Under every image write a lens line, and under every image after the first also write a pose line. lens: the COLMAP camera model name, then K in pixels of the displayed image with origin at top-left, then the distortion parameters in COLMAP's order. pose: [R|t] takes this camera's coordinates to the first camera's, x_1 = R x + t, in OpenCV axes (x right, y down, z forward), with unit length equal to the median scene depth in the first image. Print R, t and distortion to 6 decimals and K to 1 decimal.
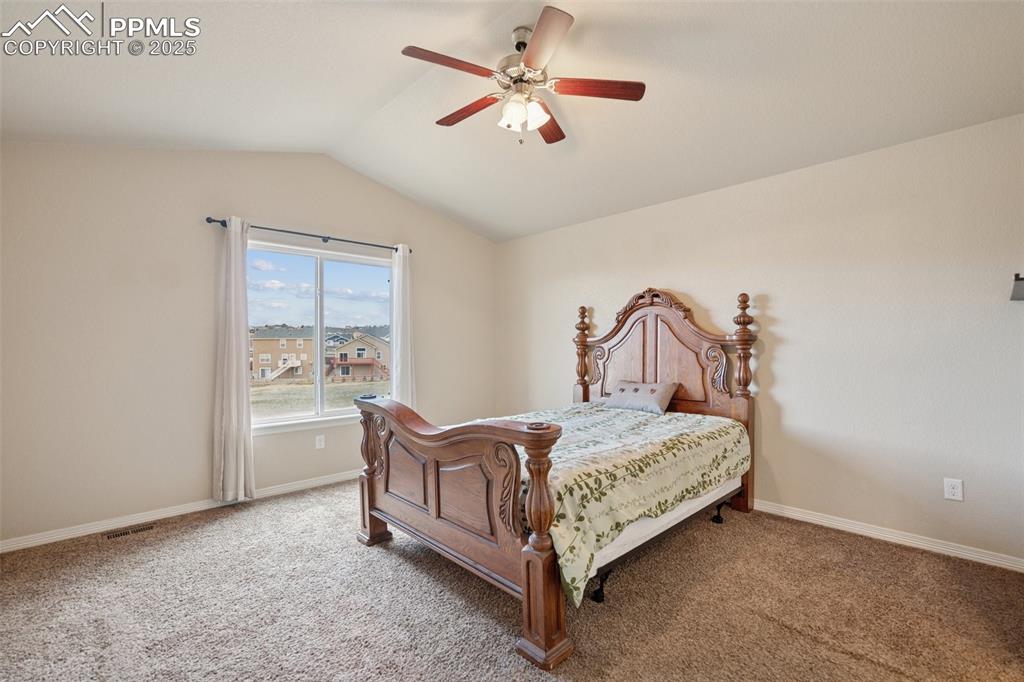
lens RADIAL K [[455.9, 0, 512.4], [0, 455.9, 343.8], [0, 0, 1]] dist [-0.000731, 0.000284]
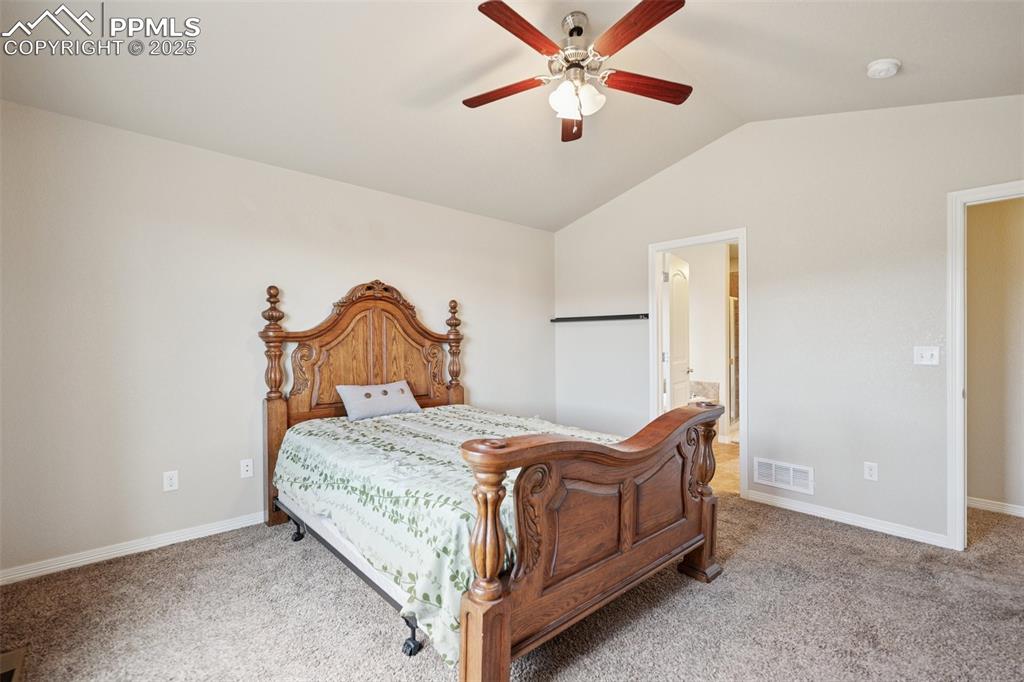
lens RADIAL K [[455.9, 0, 513.7], [0, 455.9, 342.5], [0, 0, 1]] dist [-0.000731, 0.000284]
pose [[0.042228, 0.001713, 0.999107, -0.617097], [-0.011839, 0.999929, -0.001214, 0.000581], [-0.999038, -0.011777, 0.042245, 0.709848]]
